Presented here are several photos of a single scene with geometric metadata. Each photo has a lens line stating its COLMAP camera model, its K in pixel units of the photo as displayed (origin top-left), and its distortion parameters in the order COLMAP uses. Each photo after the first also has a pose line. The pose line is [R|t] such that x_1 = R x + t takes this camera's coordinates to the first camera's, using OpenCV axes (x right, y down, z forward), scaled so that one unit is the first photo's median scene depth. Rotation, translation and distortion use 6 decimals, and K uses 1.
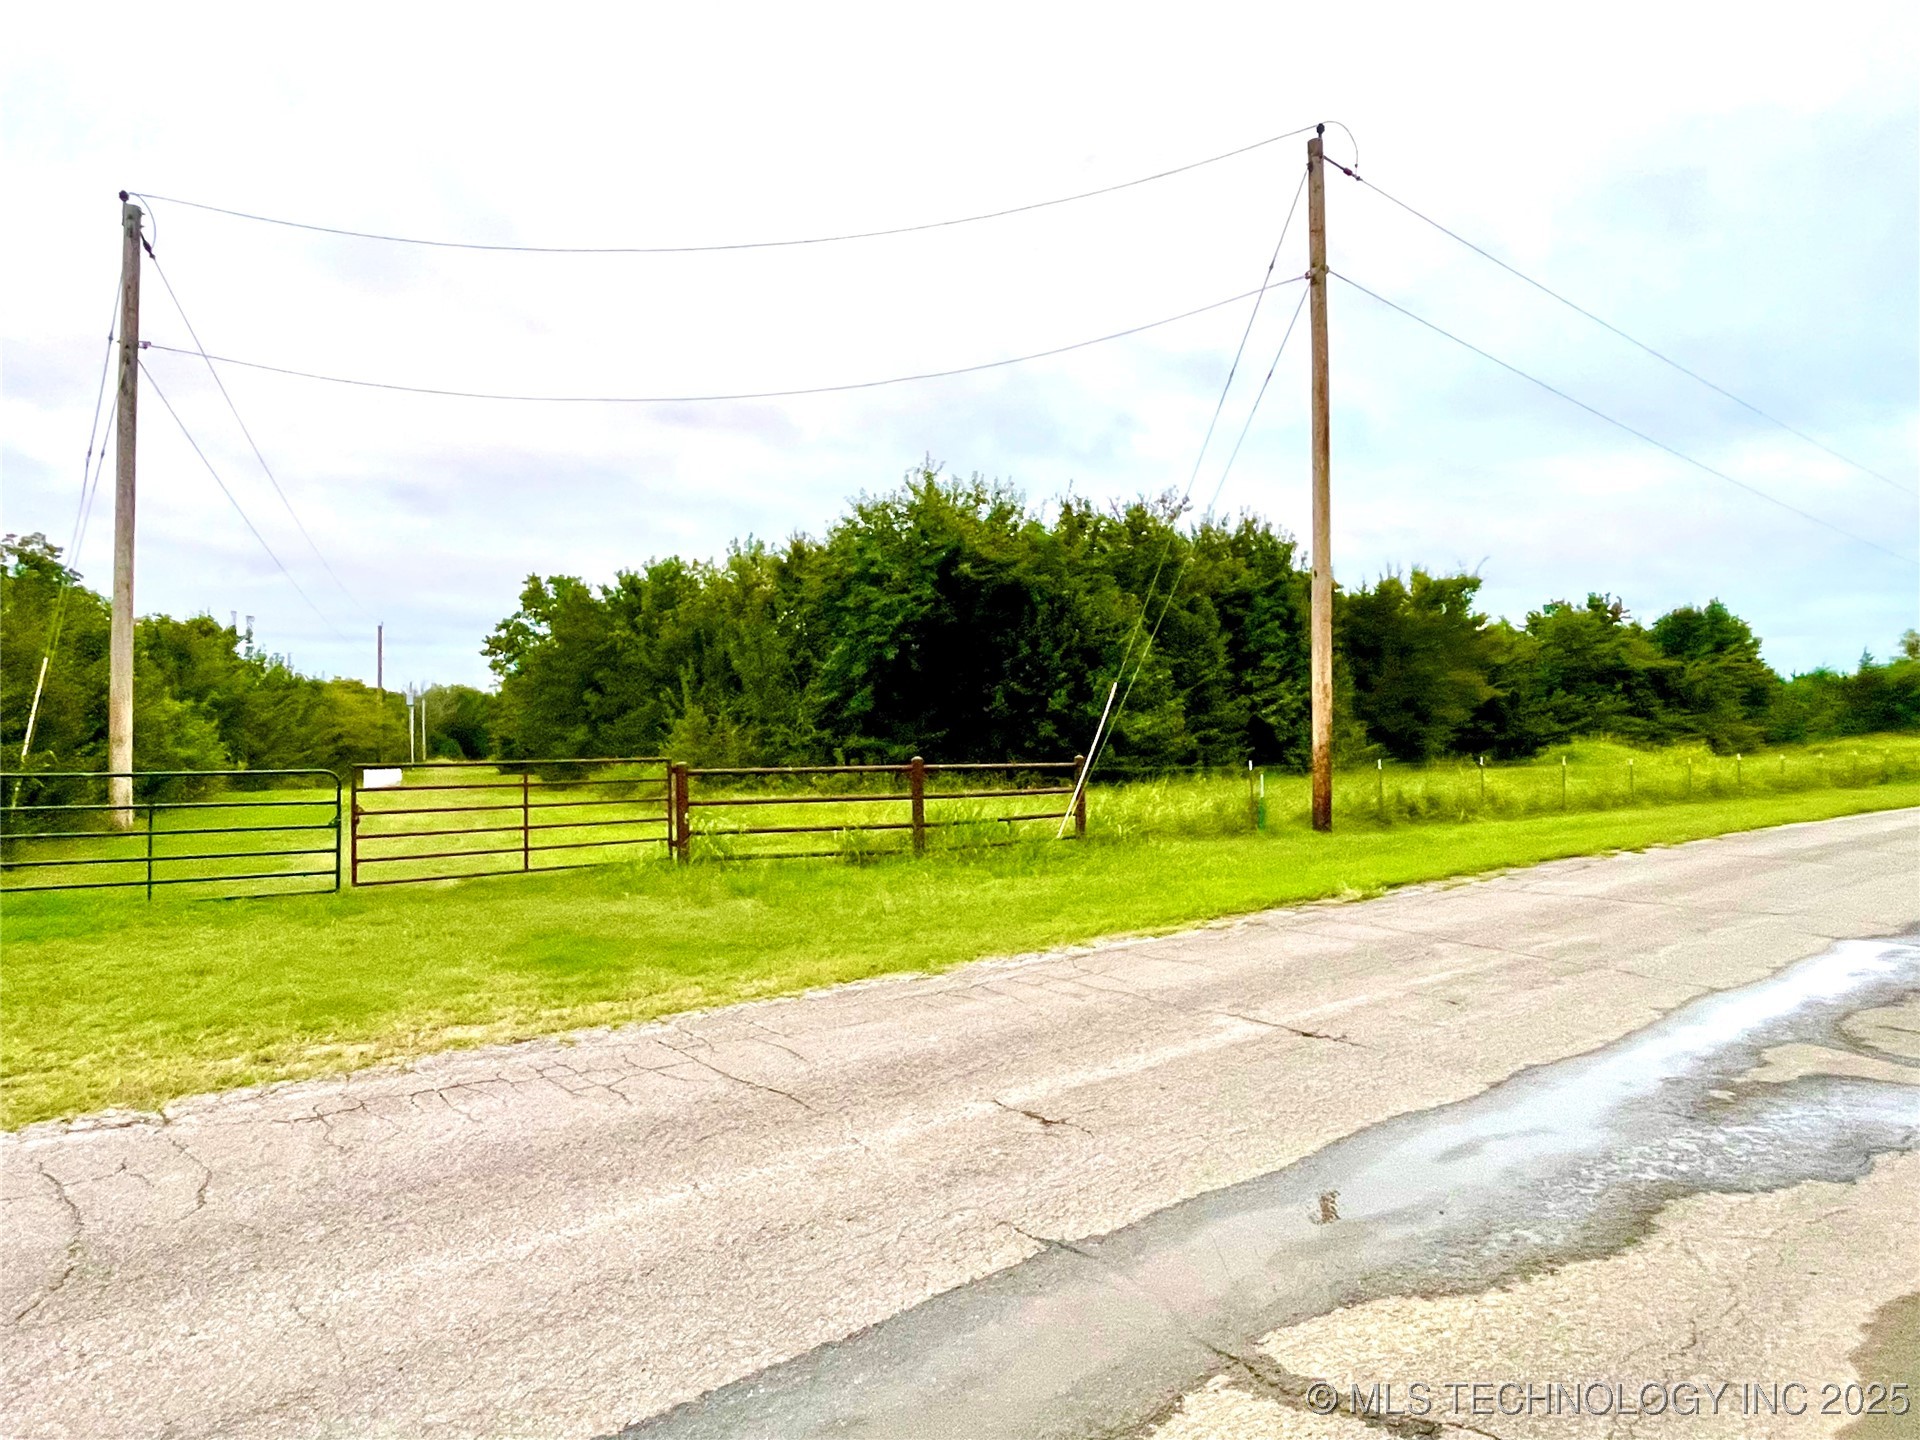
lens RADIAL K [[1099.6, 0, 959.8], [0, 1099.6, 720.1], [0, 0, 1]] dist [-0.020267, 0.000922]
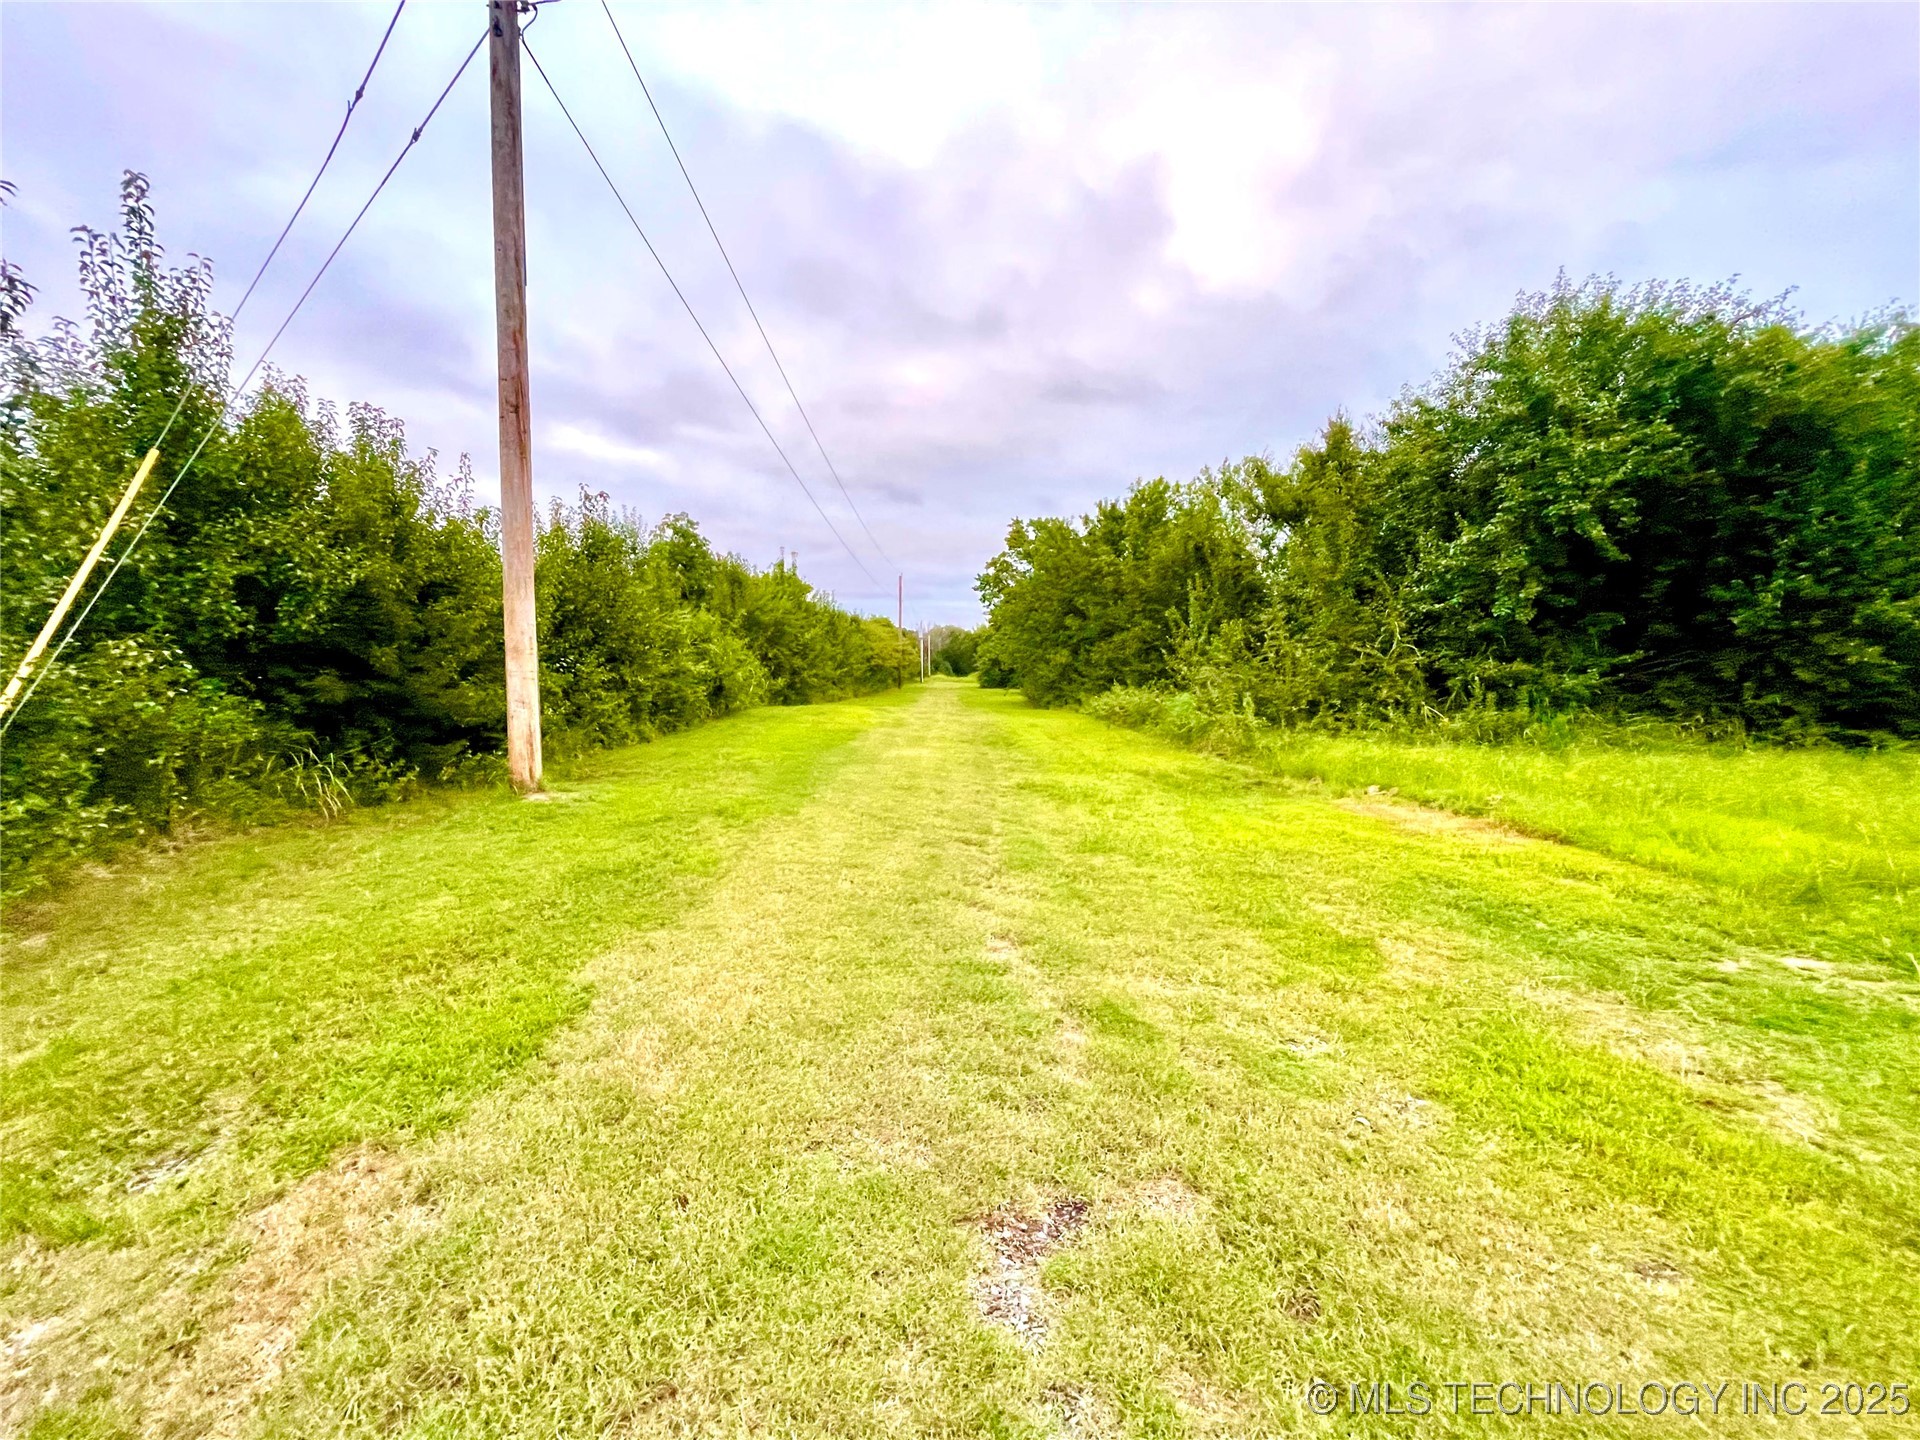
lens RADIAL K [[783.6, 0, 957.8], [0, 783.6, 719.5], [0, 0, 1]] dist [-0.000649, -0.000138]
pose [[0.913546, 0.042533, -0.404506, -0.104593], [-0.007011, 0.996016, 0.088895, 0.005341], [0.406675, -0.078373, 0.910205, 0.210804]]
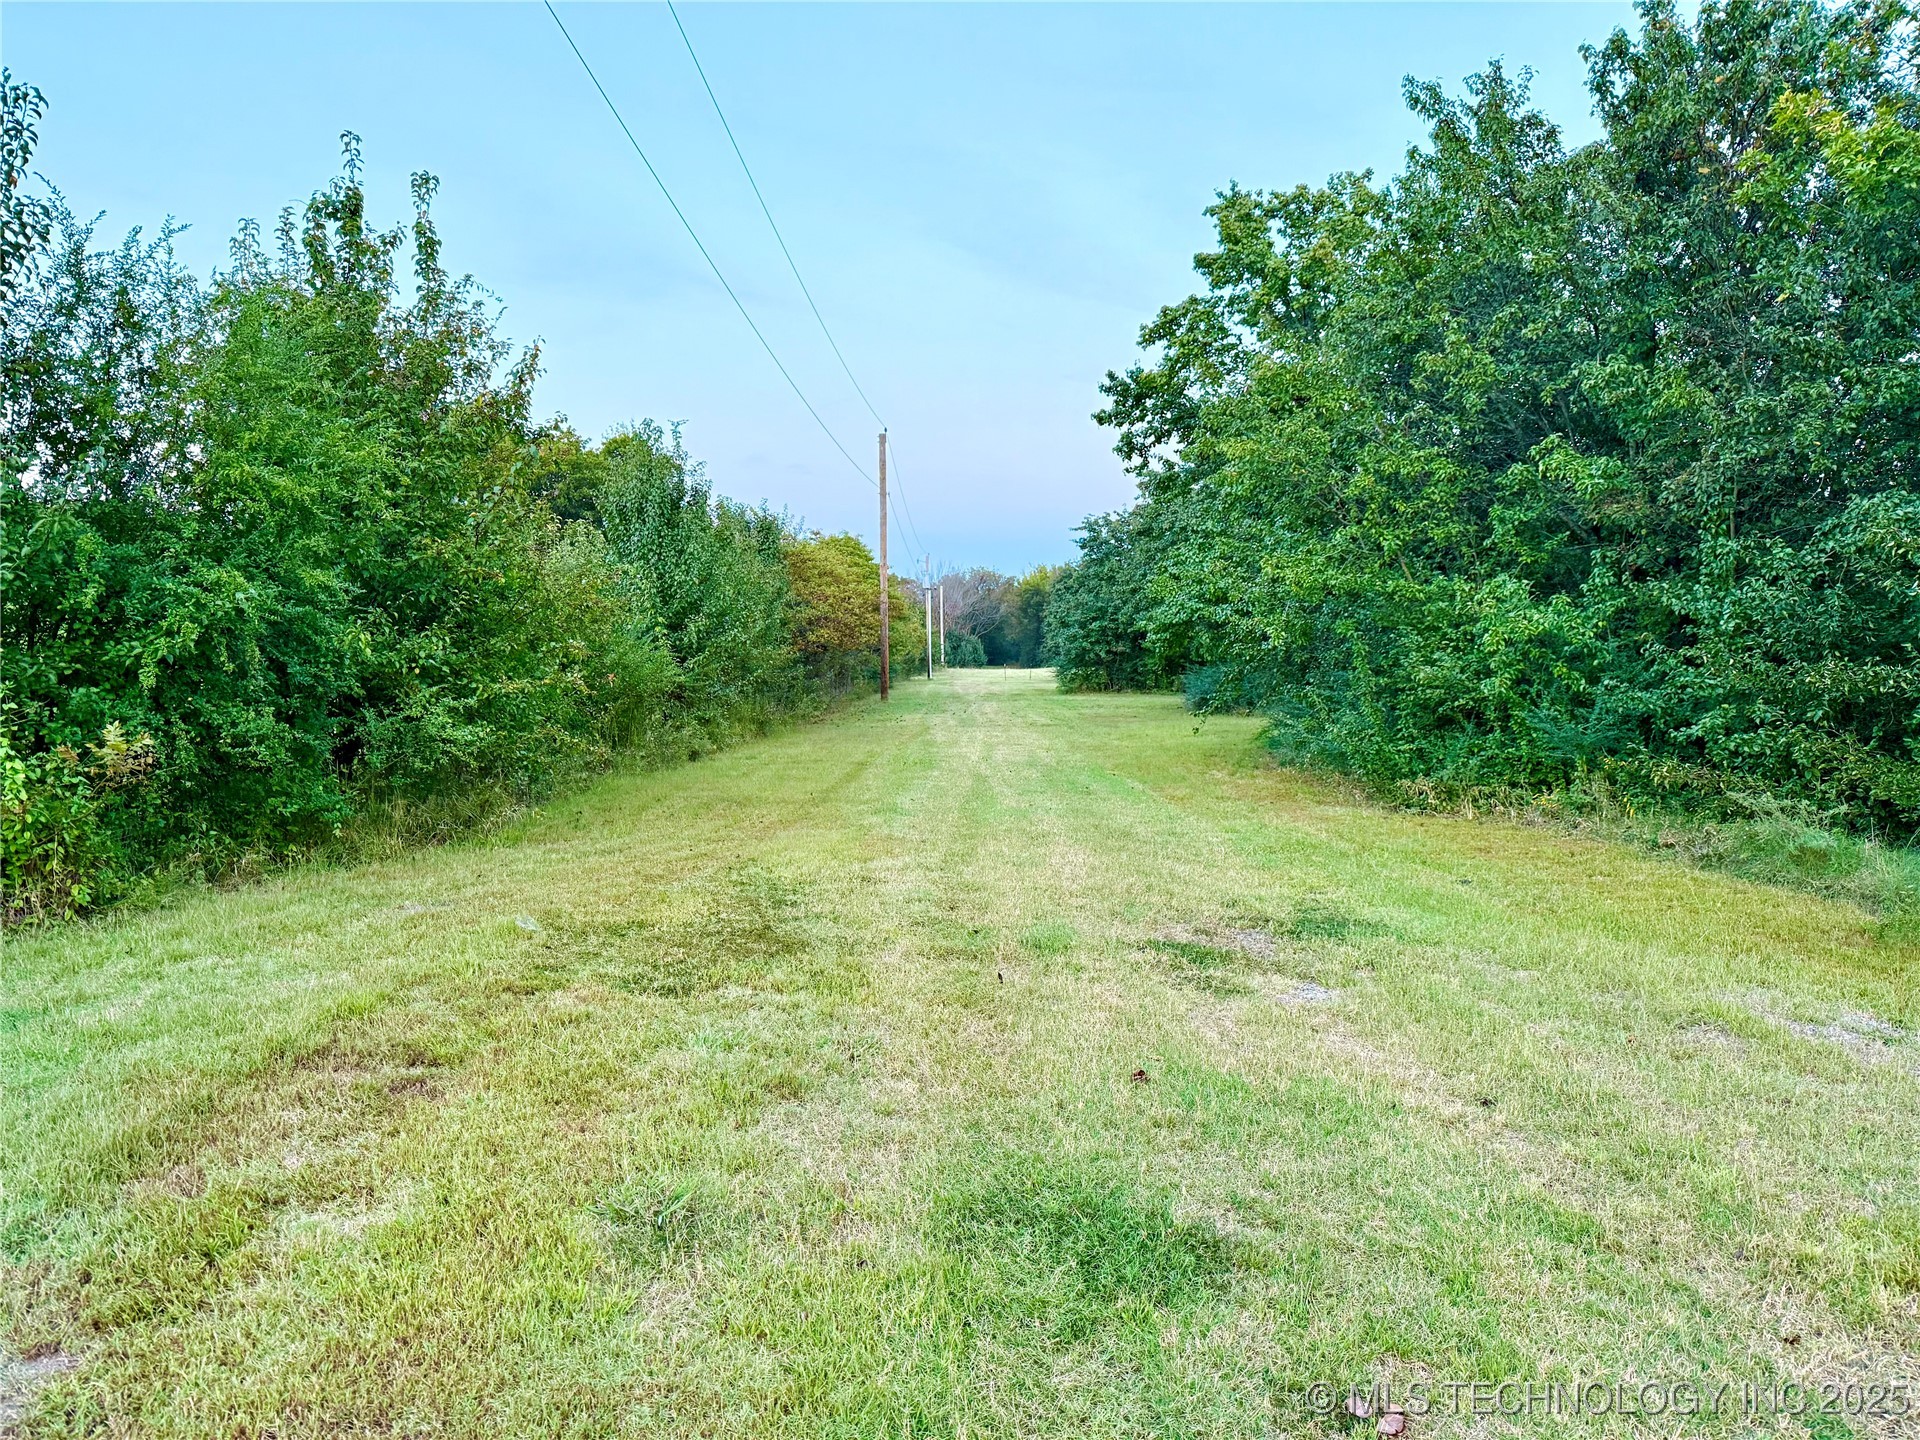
lens RADIAL K [[1383.5, 0, 962.7], [0, 1383.5, 718.2], [0, 0, 1]] dist [0.057493, -0.061435]
pose [[0.905573, 0.031466, -0.423021, -0.269450], [0.000388, 0.997183, 0.075005, 0.011552], [0.424190, -0.068086, 0.903010, 0.523999]]
